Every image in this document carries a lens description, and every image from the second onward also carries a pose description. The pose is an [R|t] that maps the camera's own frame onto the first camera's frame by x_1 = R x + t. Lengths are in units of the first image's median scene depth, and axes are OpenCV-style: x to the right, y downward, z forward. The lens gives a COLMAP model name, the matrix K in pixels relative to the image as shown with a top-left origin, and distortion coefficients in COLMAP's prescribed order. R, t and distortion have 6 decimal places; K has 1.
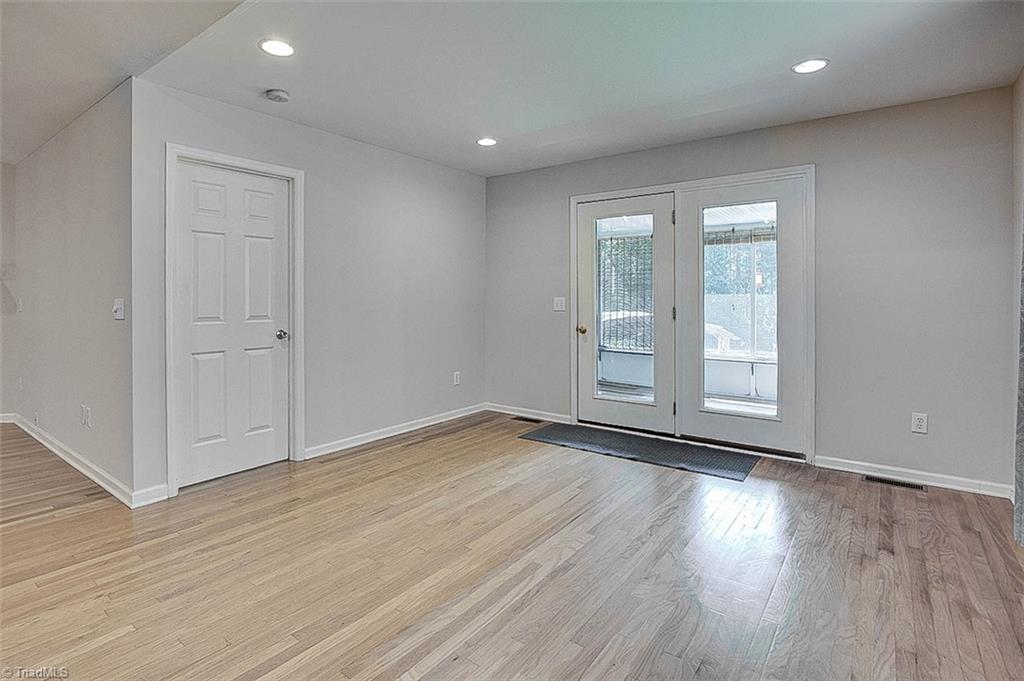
lens RADIAL K [[504.9, 0, 508.6], [0, 504.9, 309.3], [0, 0, 1]] dist [-0.018356, 0.000395]
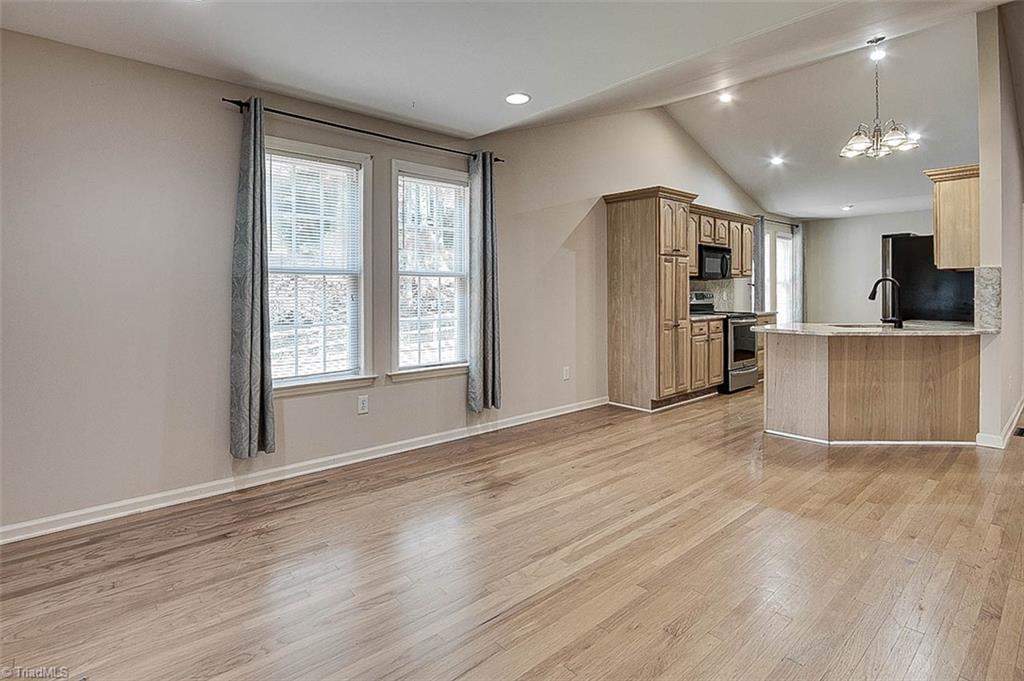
lens RADIAL K [[517.7, 0, 514.9], [0, 517.7, 291.6], [0, 0, 1]] dist [-0.015975, 0.000407]
pose [[-0.981325, 0.002300, 0.192341, -0.025048], [0.007090, 0.999682, 0.024215, -0.030250], [-0.192224, 0.025127, -0.981029, 1.222729]]
